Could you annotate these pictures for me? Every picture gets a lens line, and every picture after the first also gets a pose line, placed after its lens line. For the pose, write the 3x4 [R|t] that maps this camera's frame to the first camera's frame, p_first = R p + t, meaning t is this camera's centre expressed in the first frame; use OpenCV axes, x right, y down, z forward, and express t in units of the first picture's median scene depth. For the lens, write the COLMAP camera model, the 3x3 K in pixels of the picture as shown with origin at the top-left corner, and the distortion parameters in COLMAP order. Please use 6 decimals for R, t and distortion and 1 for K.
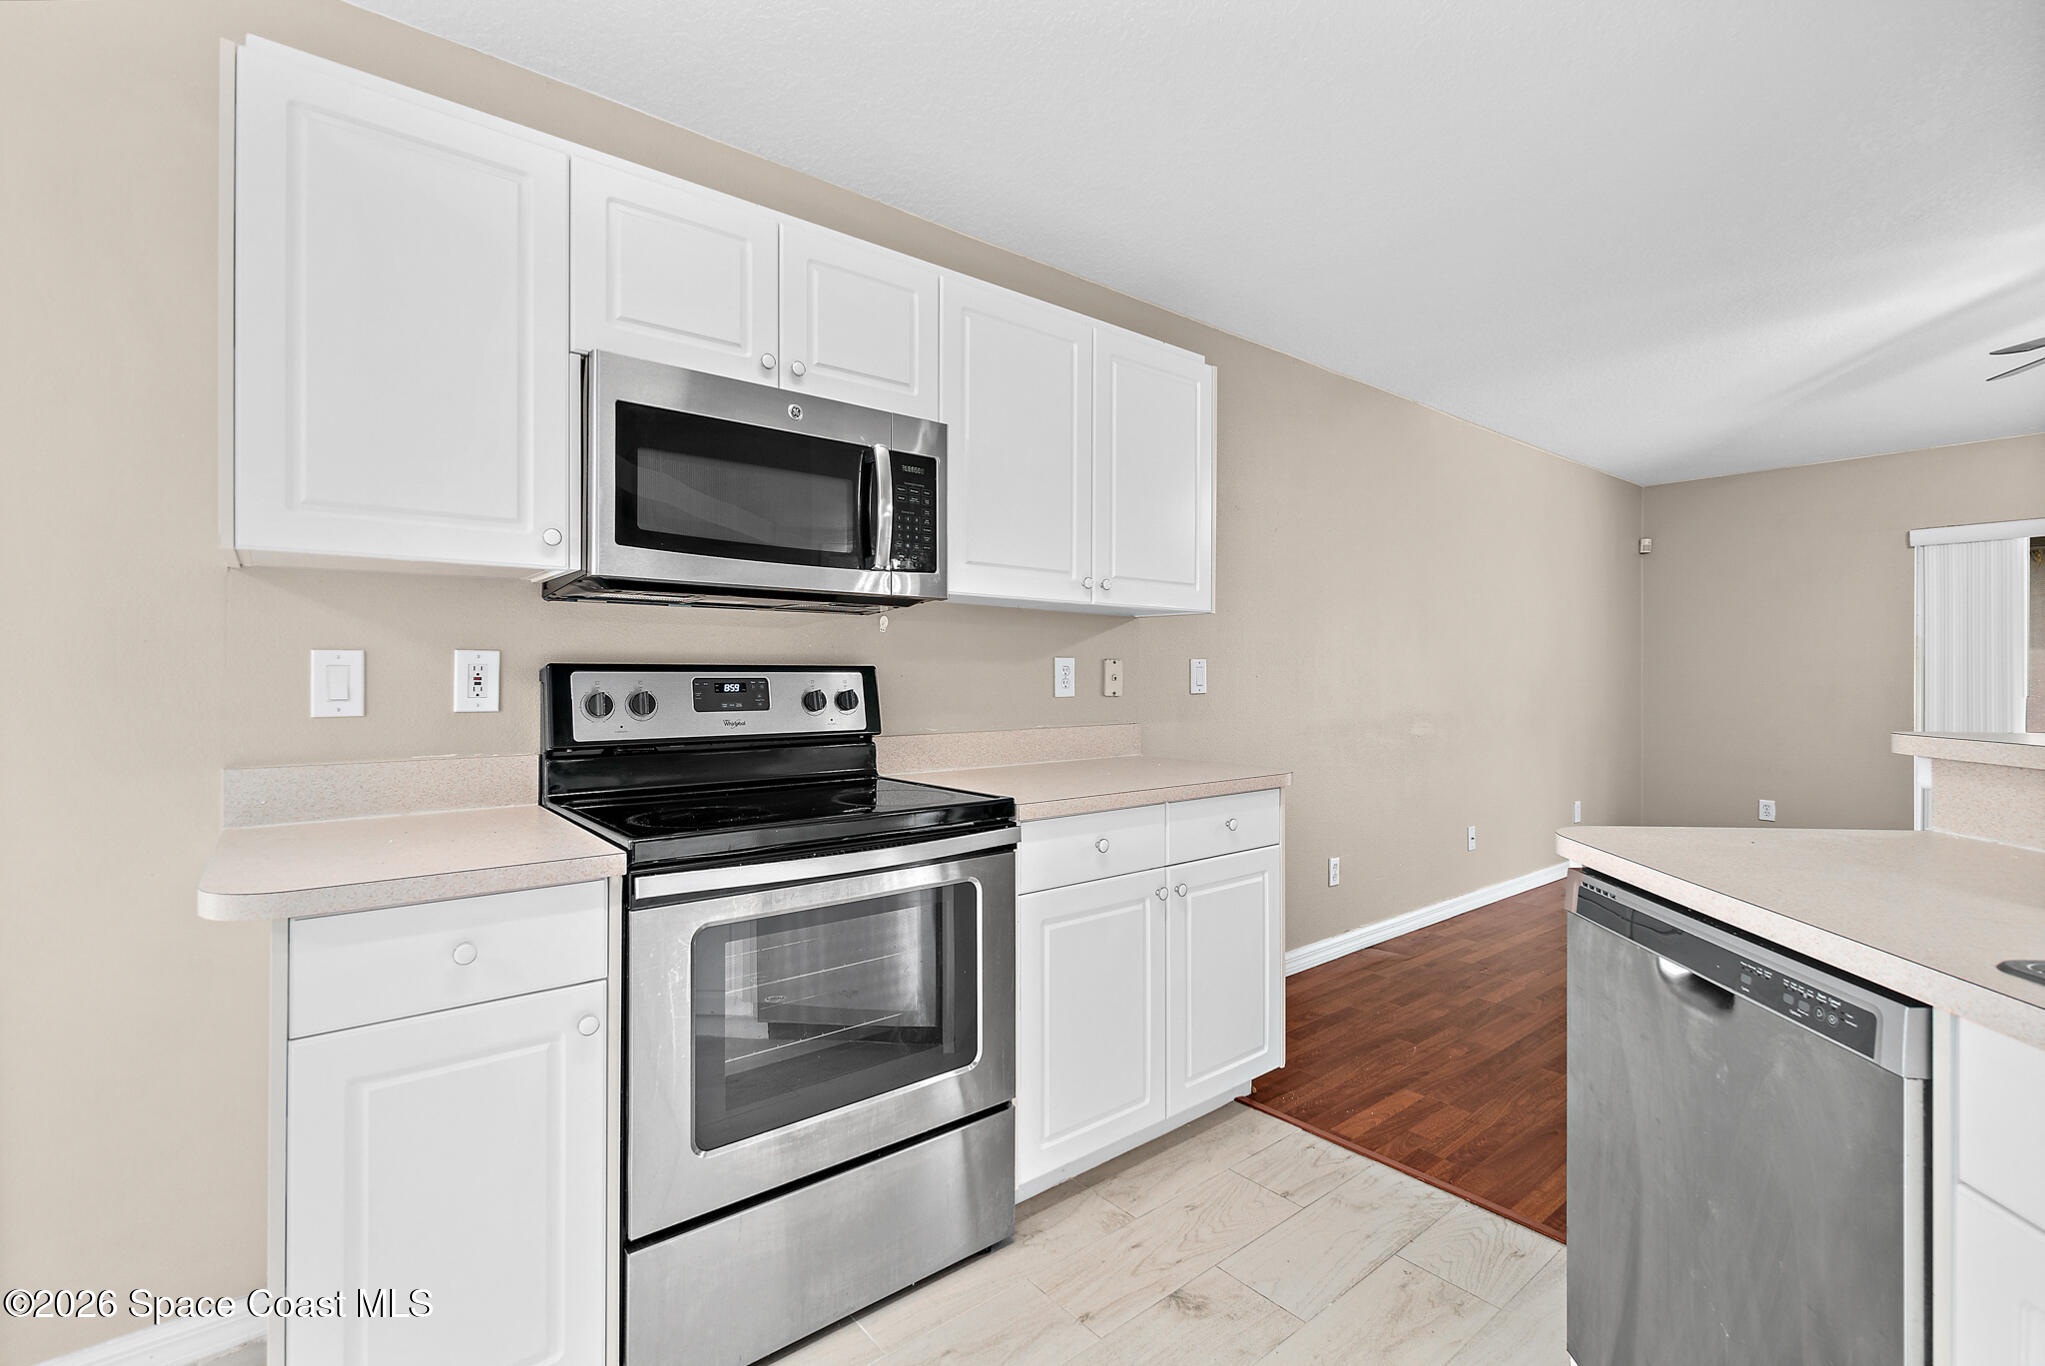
lens RADIAL K [[912.3, 0, 1029.5], [0, 912.3, 675.2], [0, 0, 1]] dist [-0.004147, -0.000152]
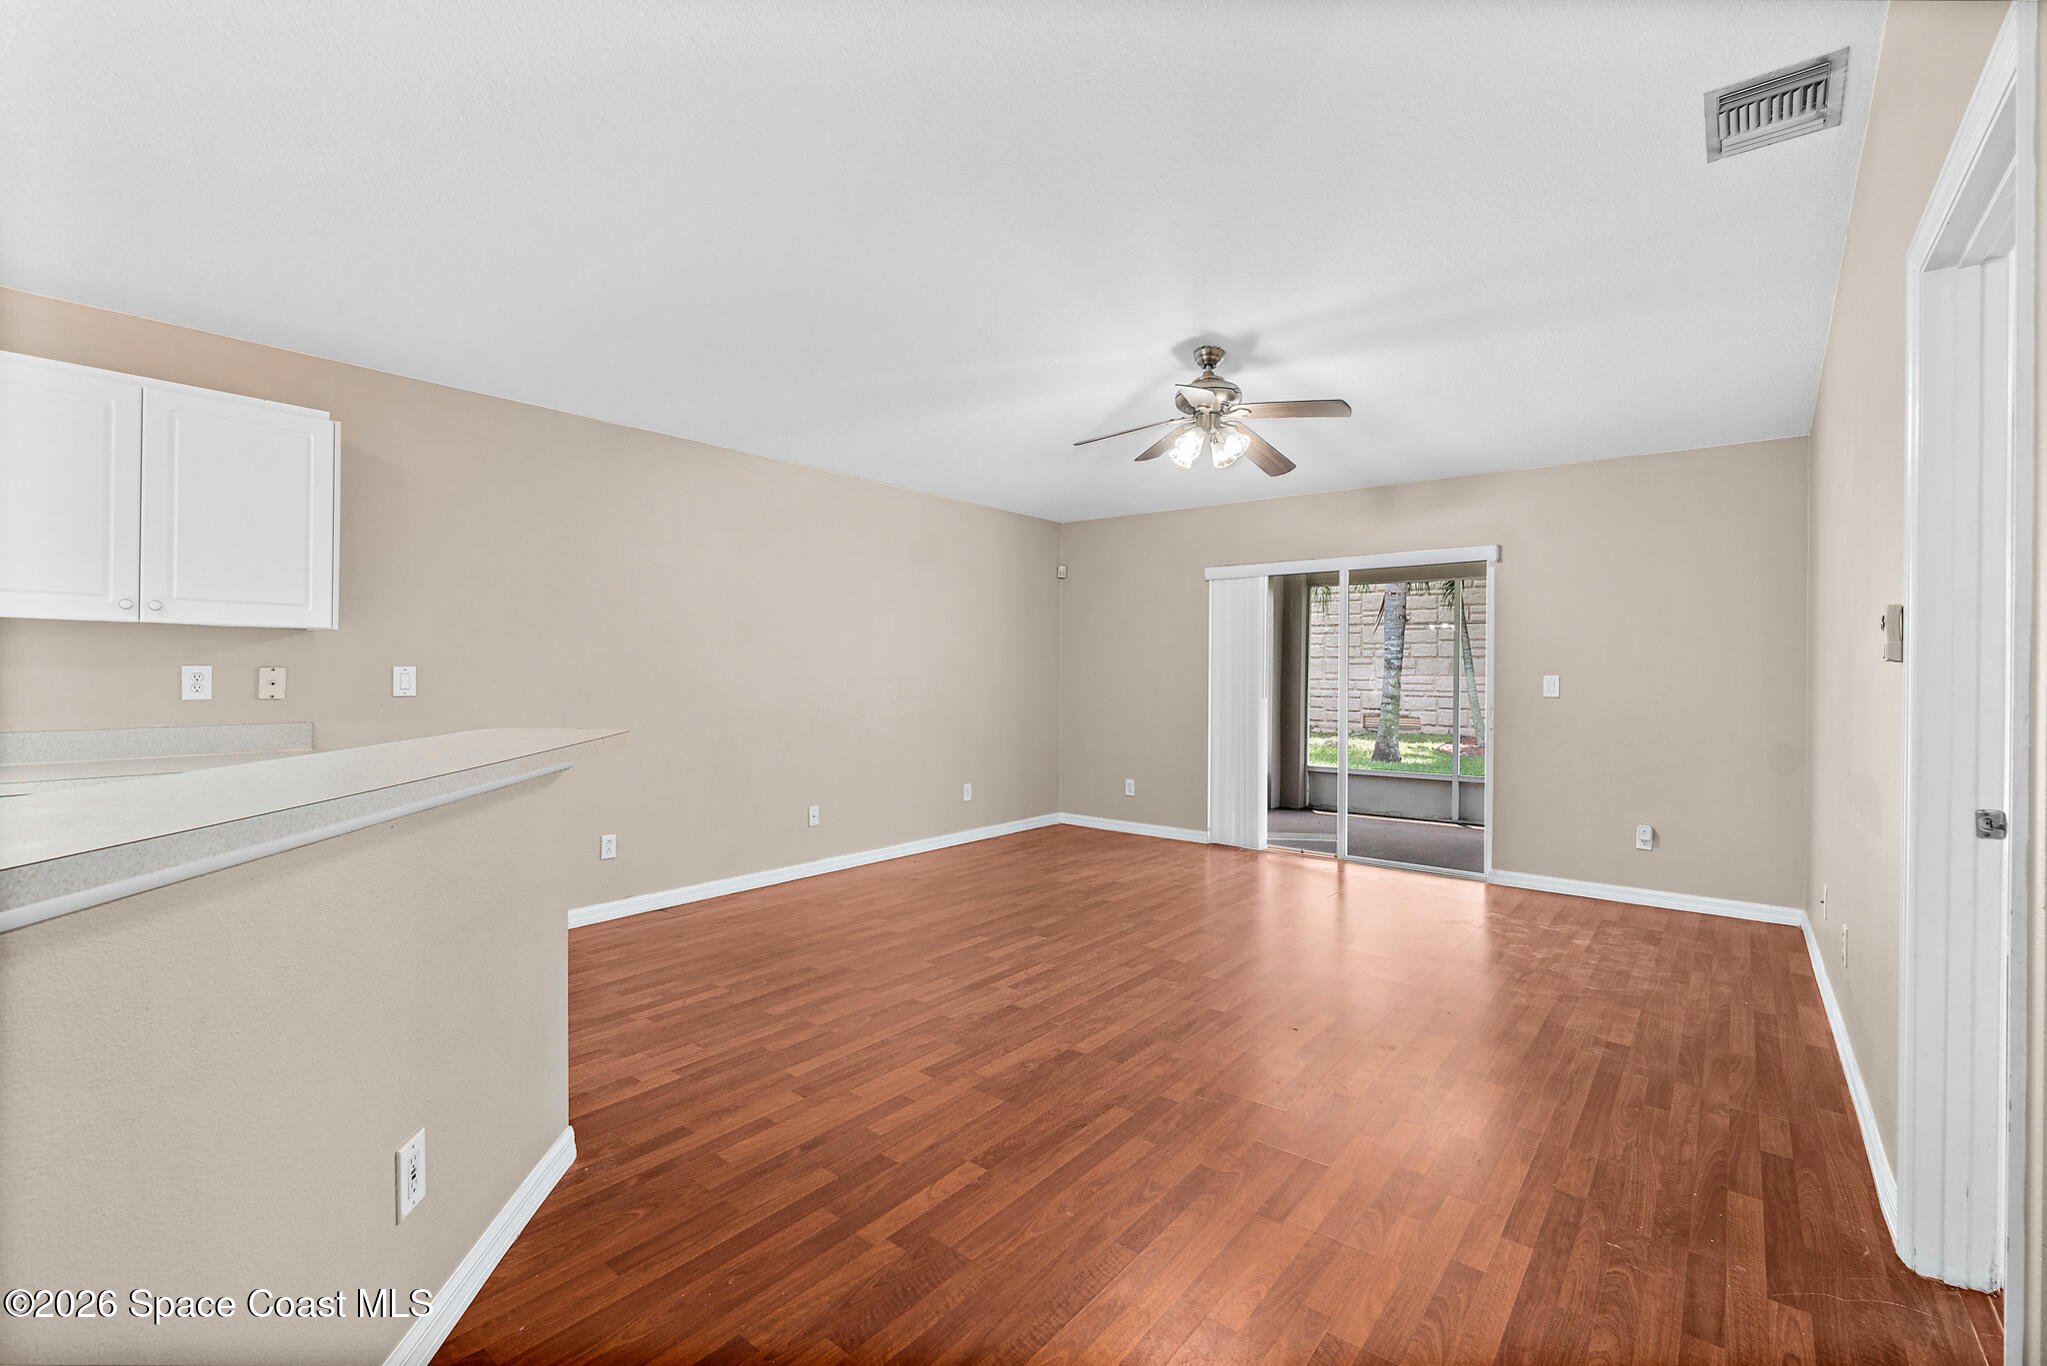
lens RADIAL K [[882.7, 0, 1028.1], [0, 882.7, 676.7], [0, 0, 1]] dist [-0.007703, 0.000893]
pose [[0.978712, 0.002513, 0.205224, 0.771213], [-0.002966, 0.999994, 0.001900, -0.009934], [-0.205218, -0.002469, 0.978713, -0.273927]]
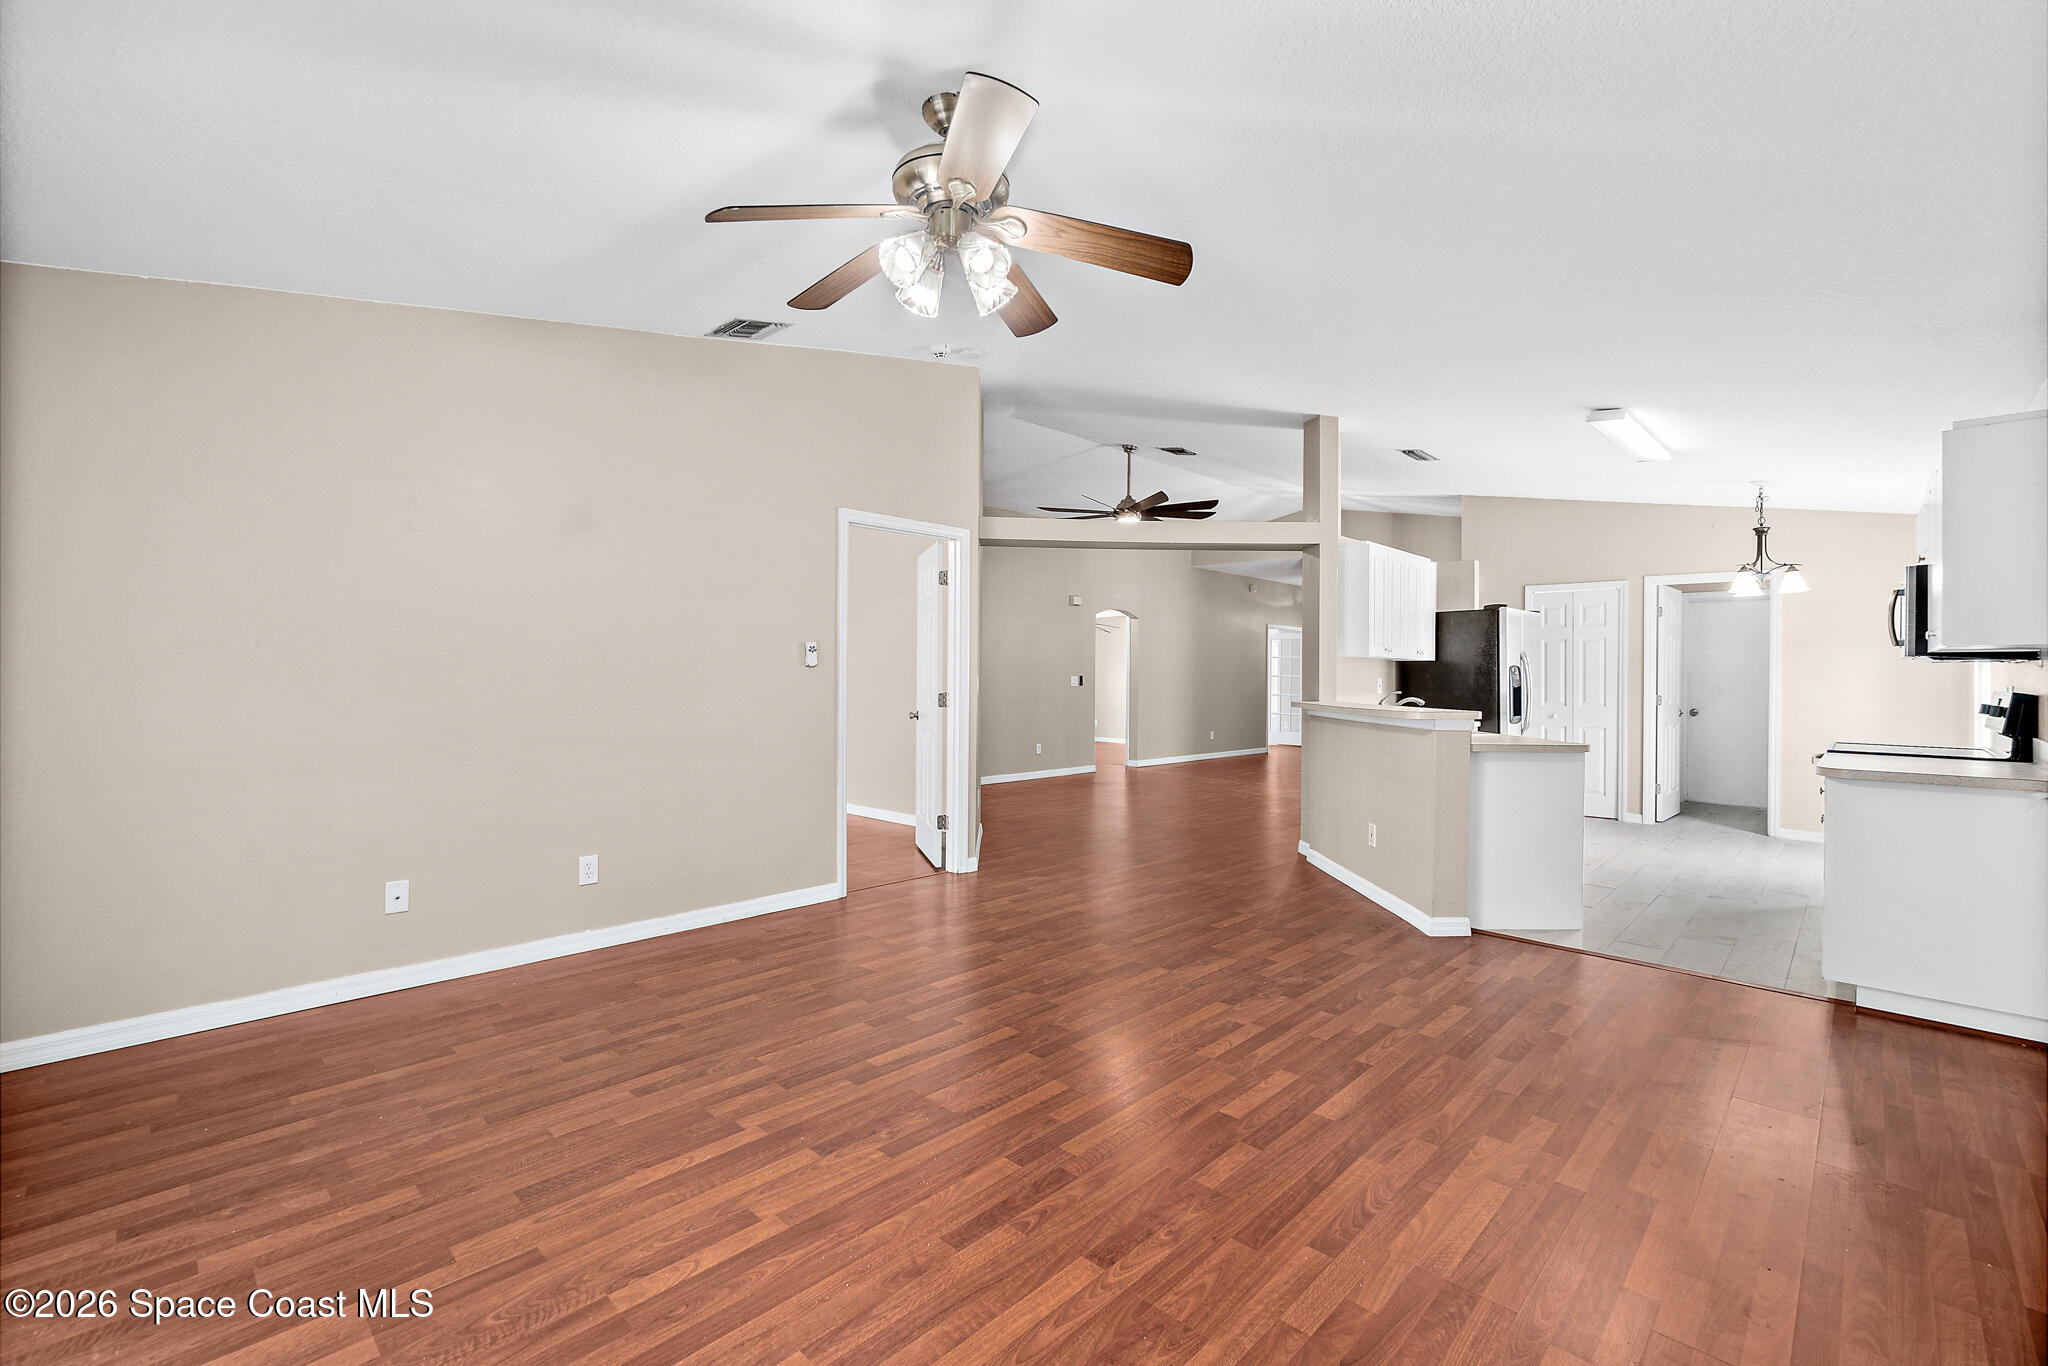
lens RADIAL K [[883.1, 0, 1019.1], [0, 883.1, 682.6], [0, 0, 1]] dist [-0.007703, 0.000893]
pose [[-0.994329, -0.010061, -0.105872, 1.345184], [-0.011296, 0.999875, 0.011071, -0.017635], [0.105748, 0.012204, -0.994318, 1.798493]]
